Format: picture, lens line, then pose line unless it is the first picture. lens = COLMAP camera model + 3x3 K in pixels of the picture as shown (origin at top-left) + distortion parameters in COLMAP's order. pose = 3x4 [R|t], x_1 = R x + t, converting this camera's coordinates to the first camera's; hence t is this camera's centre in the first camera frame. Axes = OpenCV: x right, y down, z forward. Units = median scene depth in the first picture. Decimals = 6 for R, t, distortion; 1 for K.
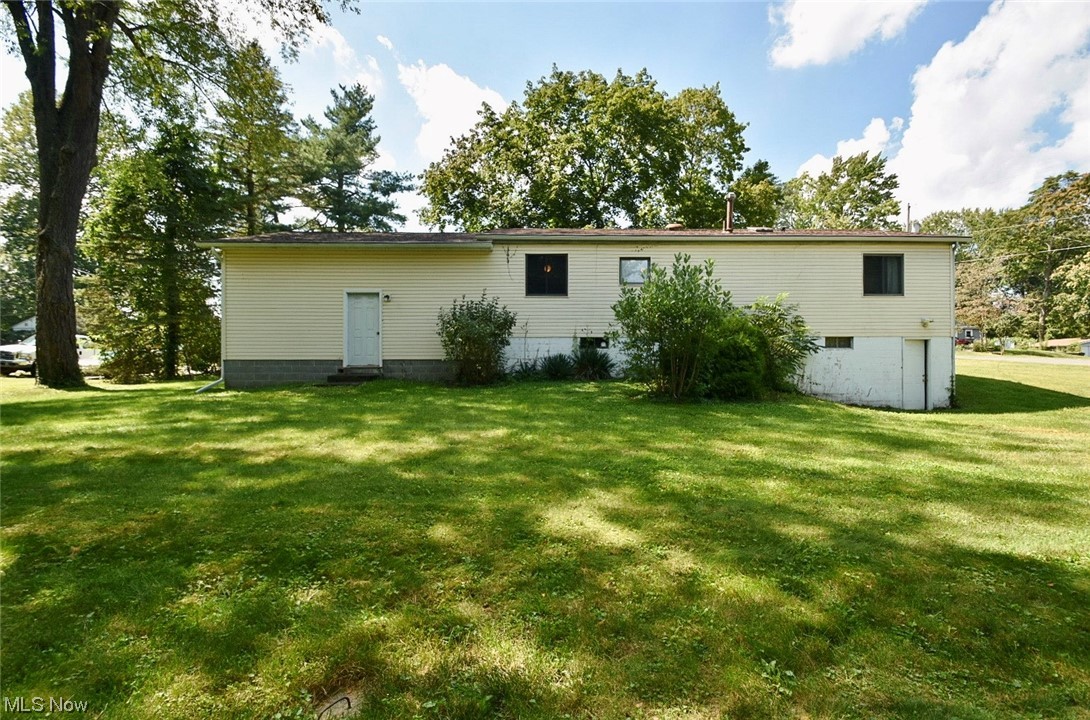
lens RADIAL K [[469.3, 0, 545.0], [0, 469.3, 360.0], [0, 0, 1]] dist [-0.000915, -0.000207]
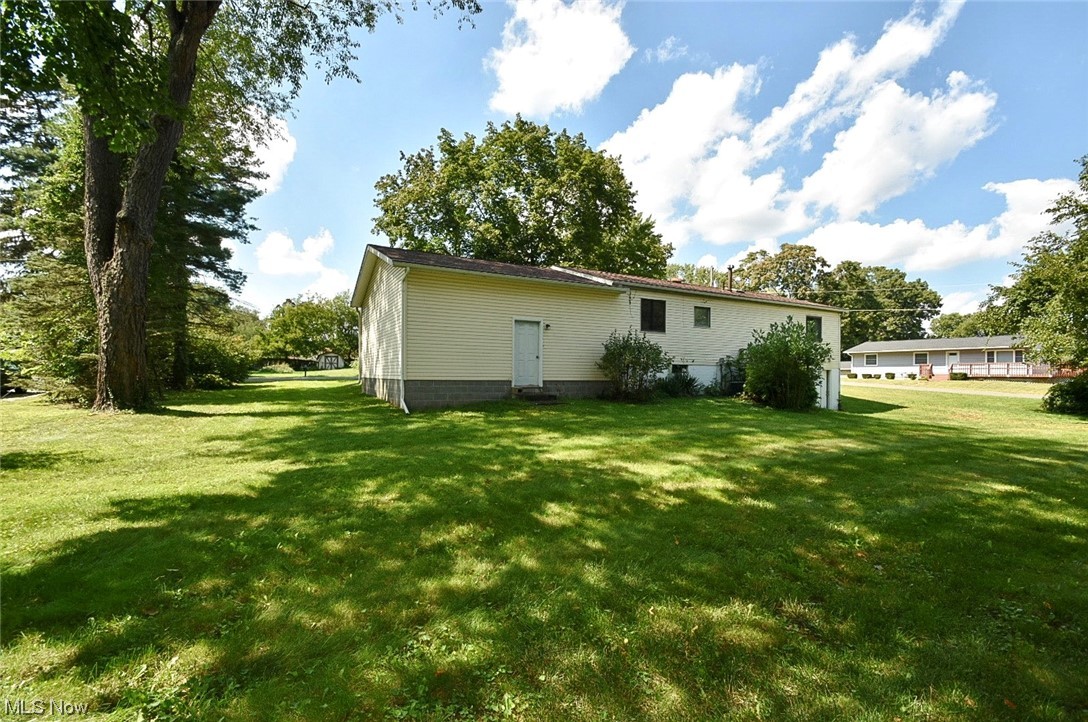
lens RADIAL K [[468.9, 0, 546.5], [0, 468.9, 375.3], [0, 0, 1]] dist [-0.001261, -0.000501]
pose [[0.904313, 0.009018, 0.426775, -0.811315], [-0.003916, 0.999910, -0.012832, 0.001288], [-0.426853, 0.009933, 0.904267, -0.031950]]
